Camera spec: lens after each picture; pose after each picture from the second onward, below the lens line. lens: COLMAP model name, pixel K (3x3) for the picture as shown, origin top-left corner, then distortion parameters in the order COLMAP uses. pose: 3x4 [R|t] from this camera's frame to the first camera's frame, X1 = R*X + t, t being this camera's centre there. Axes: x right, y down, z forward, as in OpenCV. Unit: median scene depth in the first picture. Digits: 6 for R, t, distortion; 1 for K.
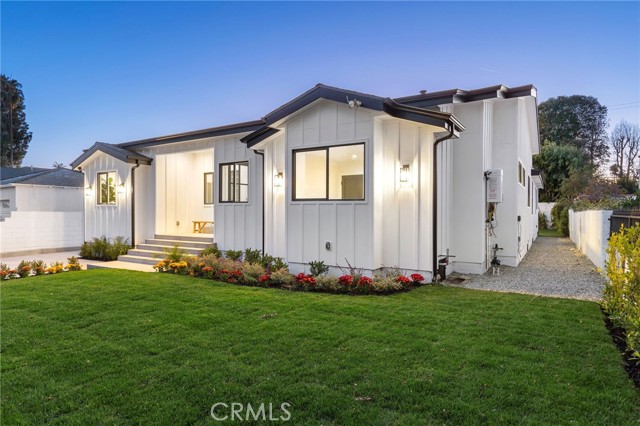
lens RADIAL K [[363.4, 0, 321.5], [0, 363.4, 216.3], [0, 0, 1]] dist [0.003462, 0.000910]
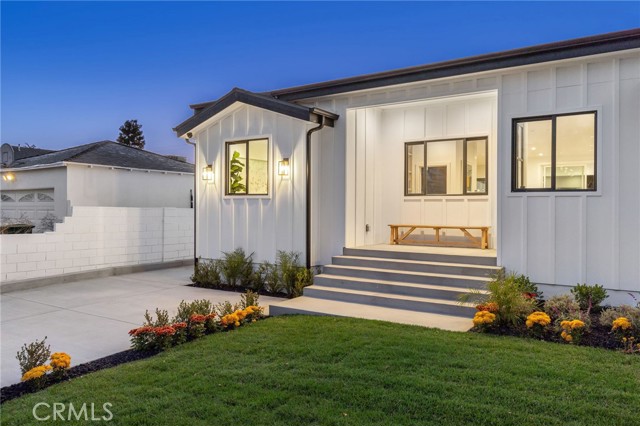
lens RADIAL K [[458.3, 0, 319.1], [0, 458.3, 212.3], [0, 0, 1]] dist [0.001448, 0.001690]
pose [[0.999645, 0.004893, -0.026186, -0.470462], [-0.005036, 0.999973, -0.005420, -0.001725], [0.026159, 0.005549, 0.999642, 0.275489]]
